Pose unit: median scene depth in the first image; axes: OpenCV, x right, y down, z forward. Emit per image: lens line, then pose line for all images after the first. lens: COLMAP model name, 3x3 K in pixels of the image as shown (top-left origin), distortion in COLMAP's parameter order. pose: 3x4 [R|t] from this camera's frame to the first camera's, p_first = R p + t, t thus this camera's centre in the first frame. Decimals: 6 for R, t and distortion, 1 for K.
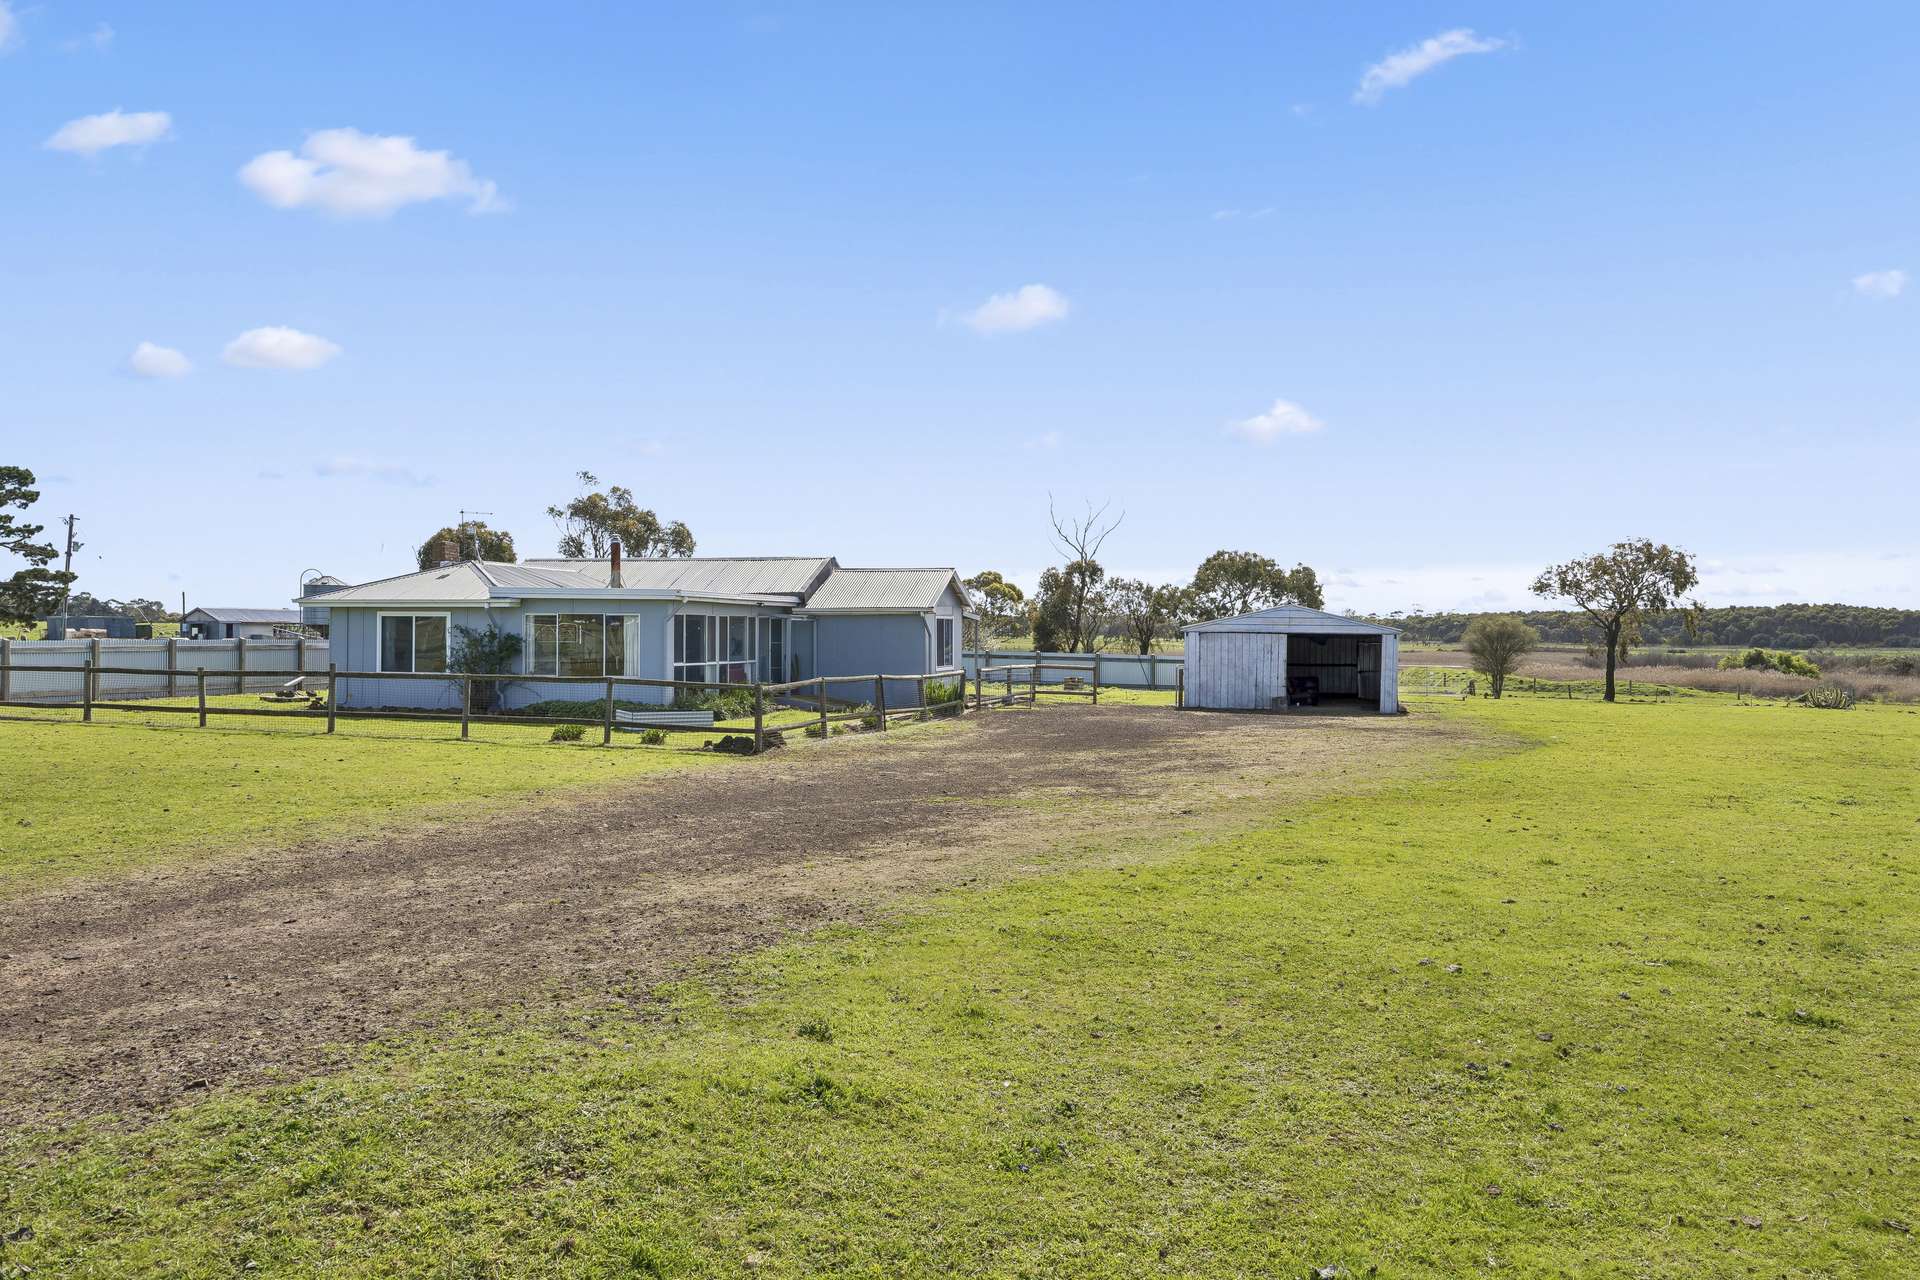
lens RADIAL K [[1478.1, 0, 962.0], [0, 1478.1, 632.5], [0, 0, 1]] dist [-0.005198, 0.001560]
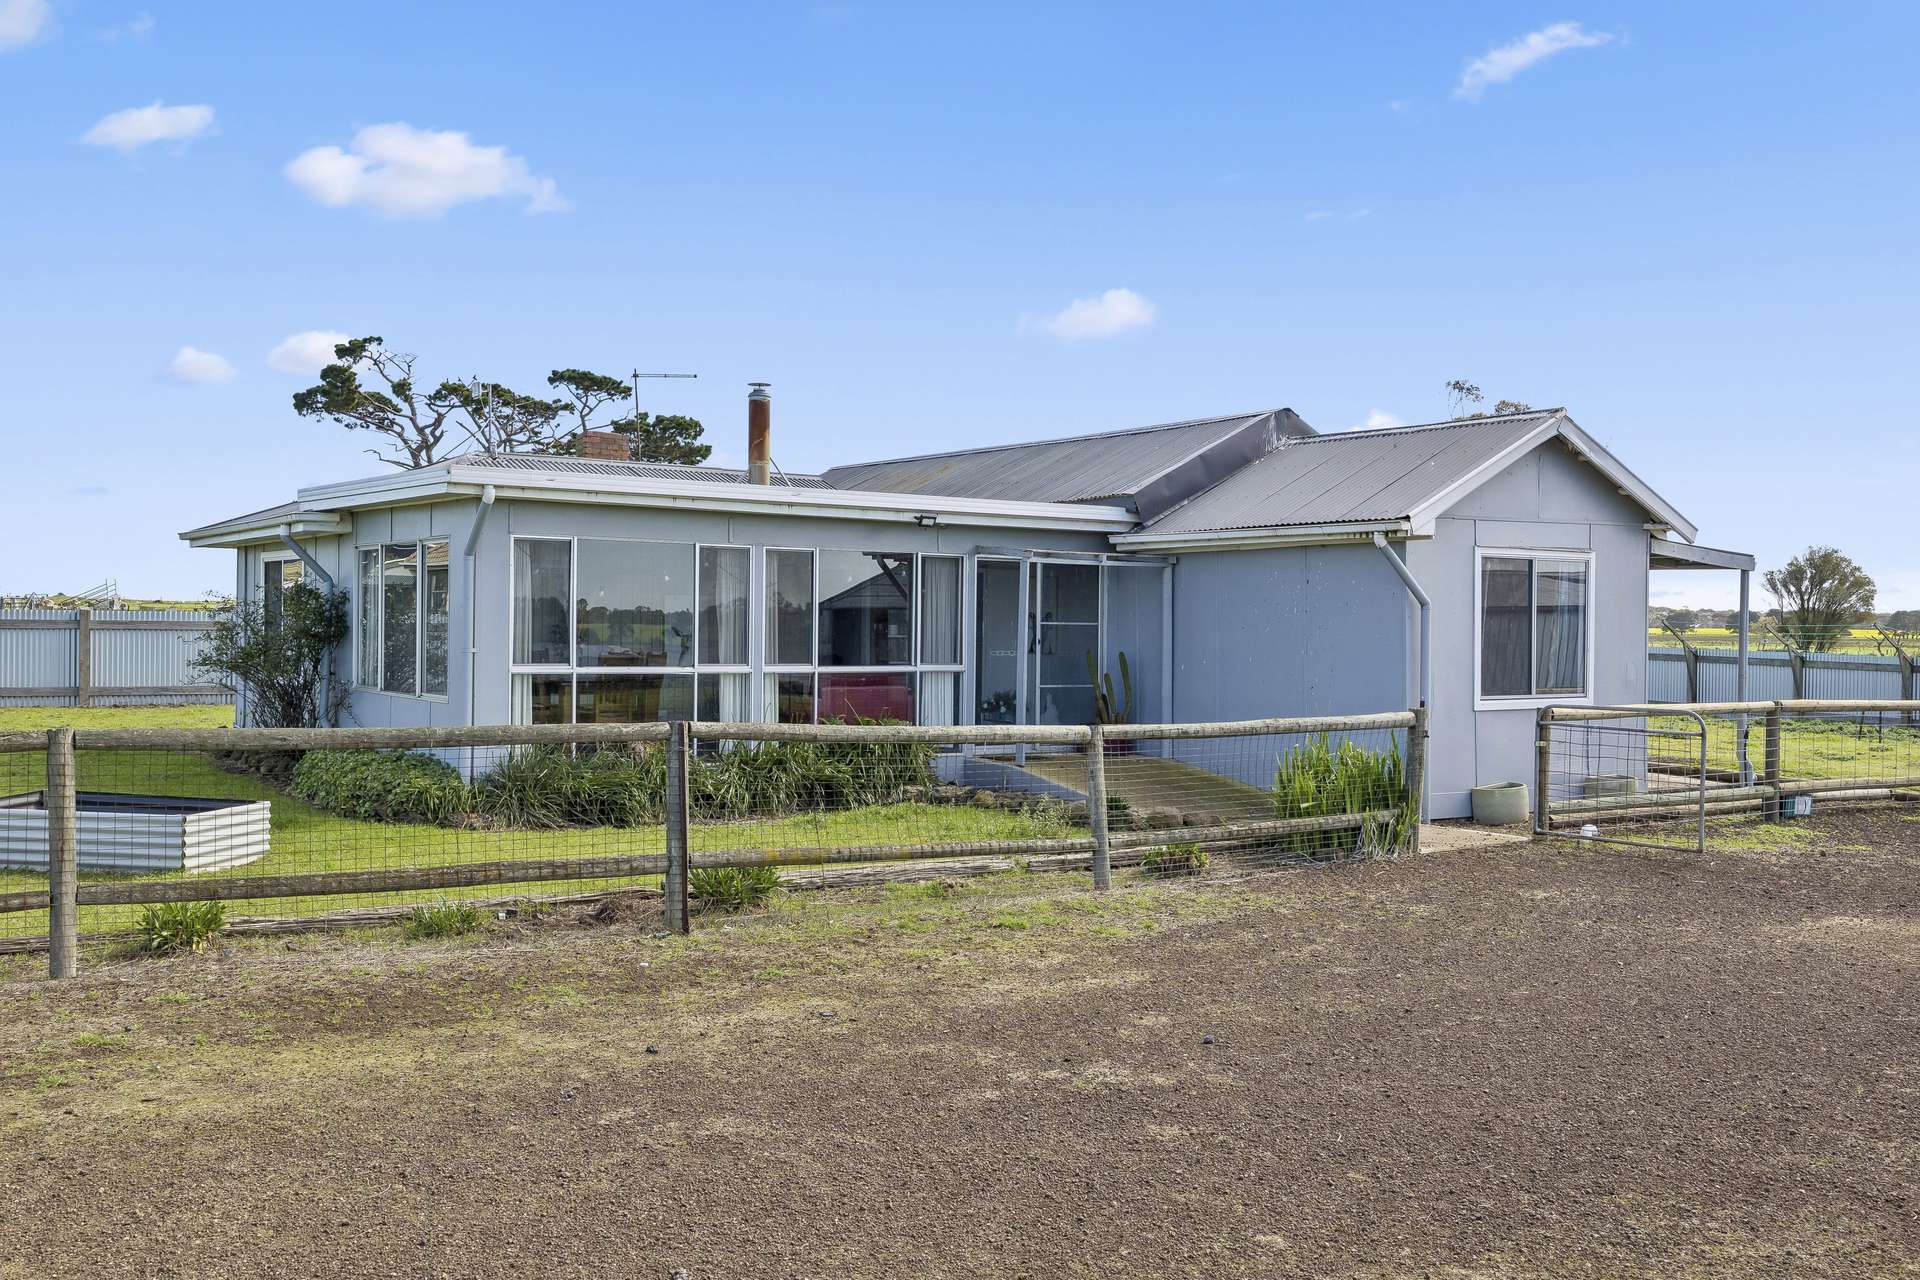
lens RADIAL K [[1670.4, 0, 960.1], [0, 1670.4, 640.6], [0, 0, 1]] dist [0.015964, 0.001863]
pose [[0.763006, 0.011108, -0.646296, 0.142734], [-0.007624, 0.999937, 0.008185, 0.008232], [0.646347, -0.001318, 0.763043, 0.634290]]
